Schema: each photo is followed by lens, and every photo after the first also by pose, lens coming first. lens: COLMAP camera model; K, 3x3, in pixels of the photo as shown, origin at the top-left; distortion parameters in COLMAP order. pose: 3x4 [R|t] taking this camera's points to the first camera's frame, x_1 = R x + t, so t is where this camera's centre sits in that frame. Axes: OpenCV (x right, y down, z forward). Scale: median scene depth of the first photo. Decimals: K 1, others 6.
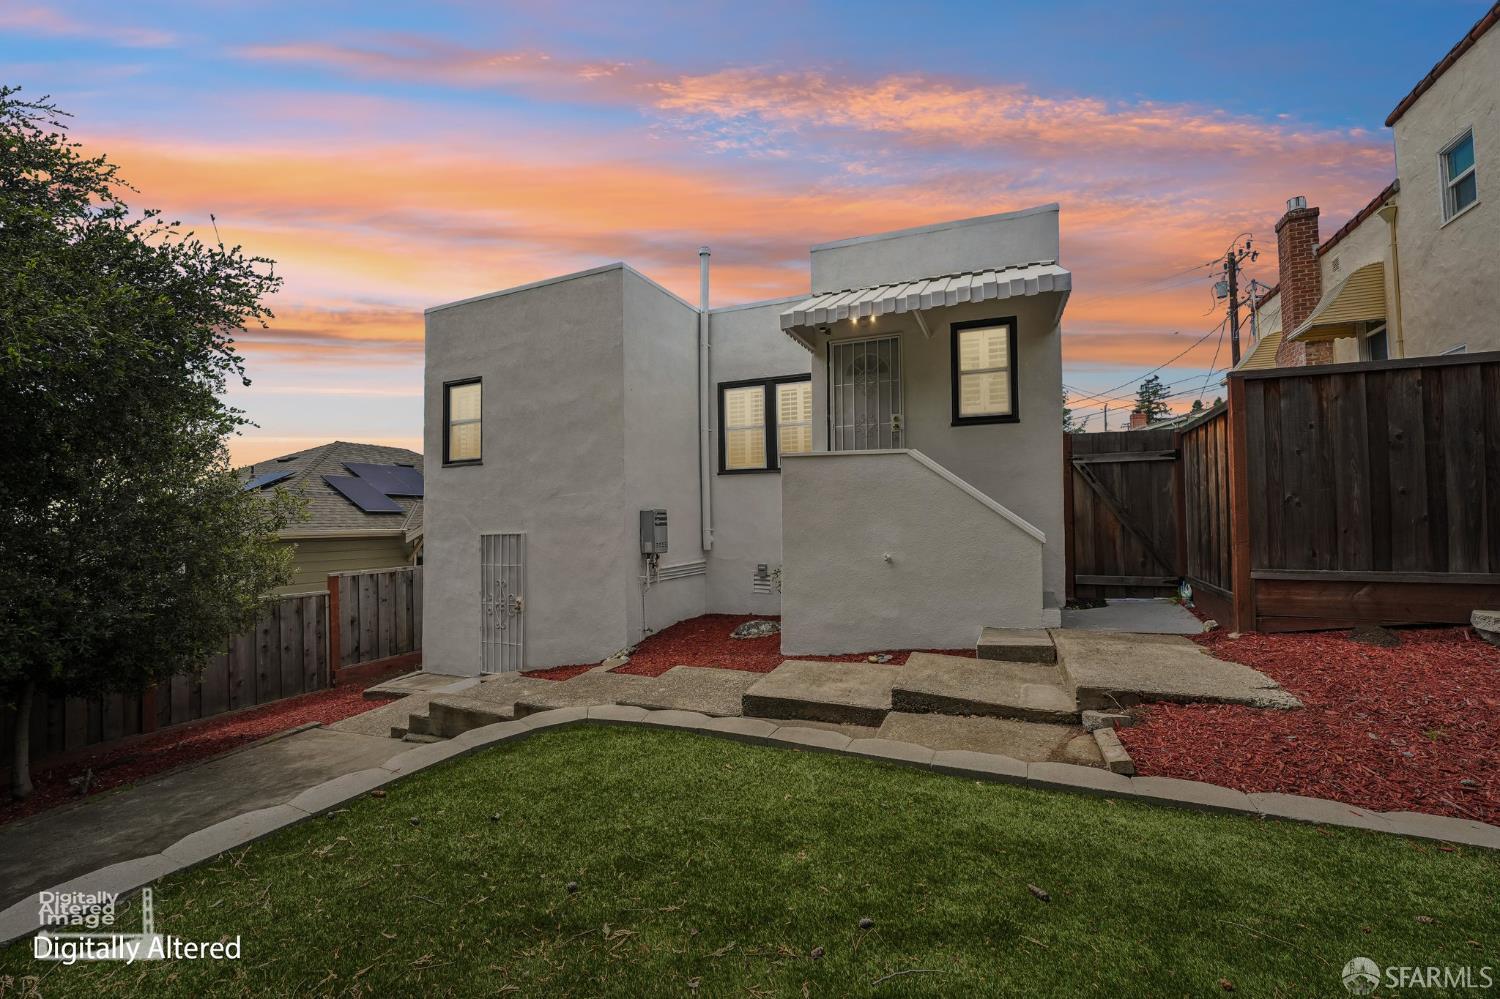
lens RADIAL K [[608.2, 0, 750.6], [0, 608.2, 495.7], [0, 0, 1]] dist [-0.016157, -0.000188]
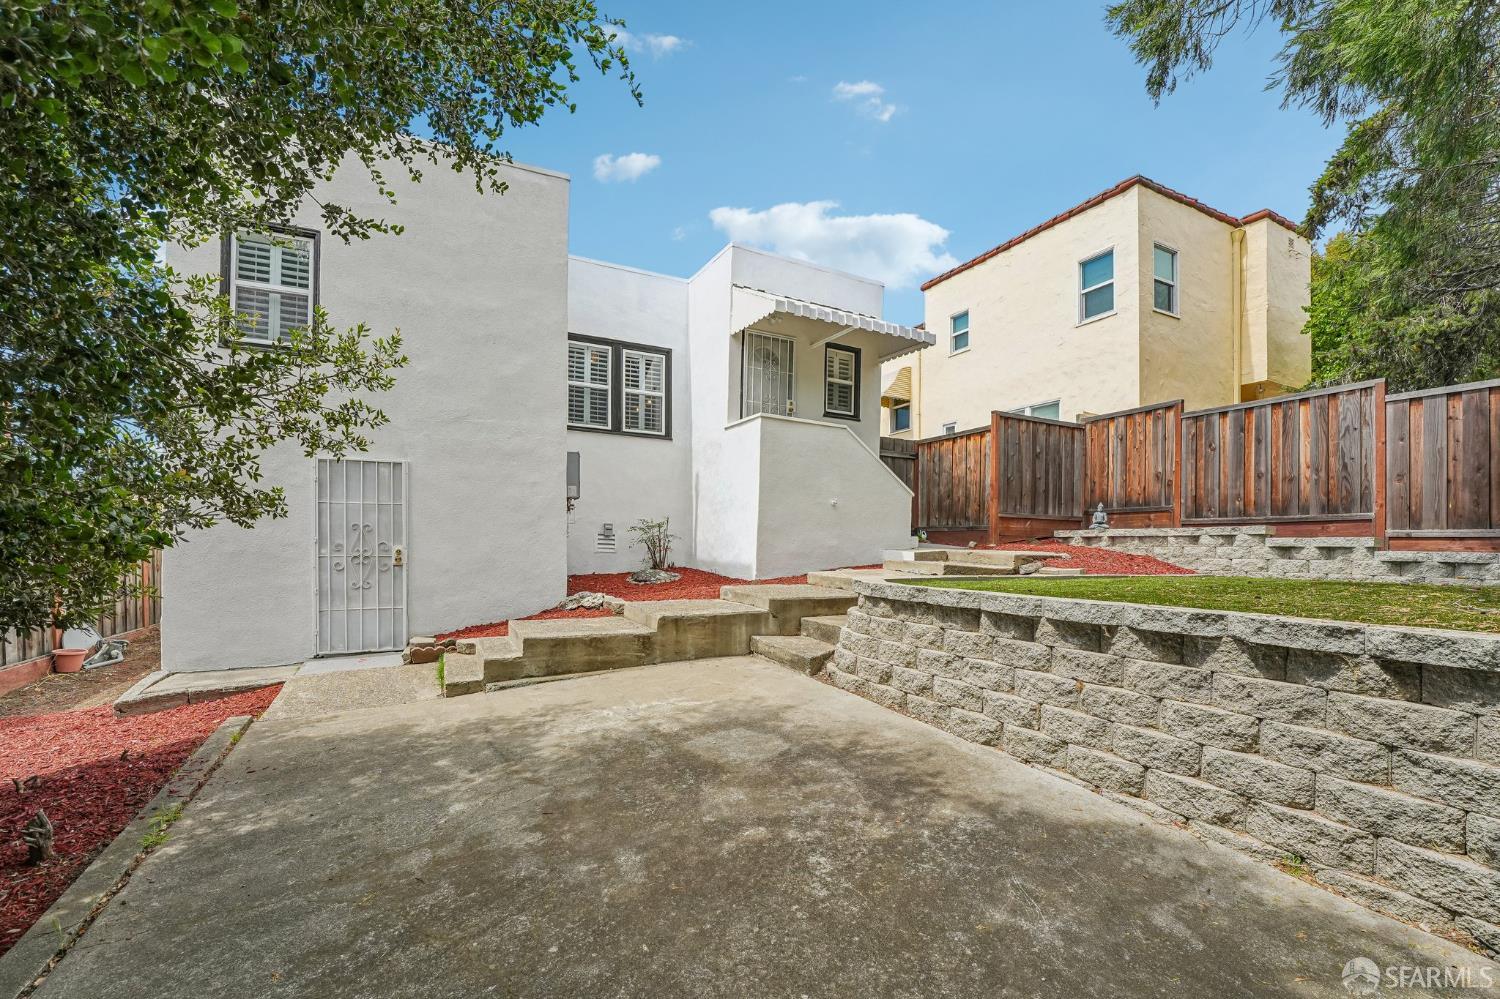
lens RADIAL K [[638.9, 0, 745.1], [0, 638.9, 544.2], [0, 0, 1]] dist [-0.028415, -0.000169]
pose [[0.642171, 0.021547, 0.766259, -0.819187], [-0.051787, 0.998541, 0.015322, 0.150692], [-0.764810, -0.049521, 0.642350, 0.181235]]
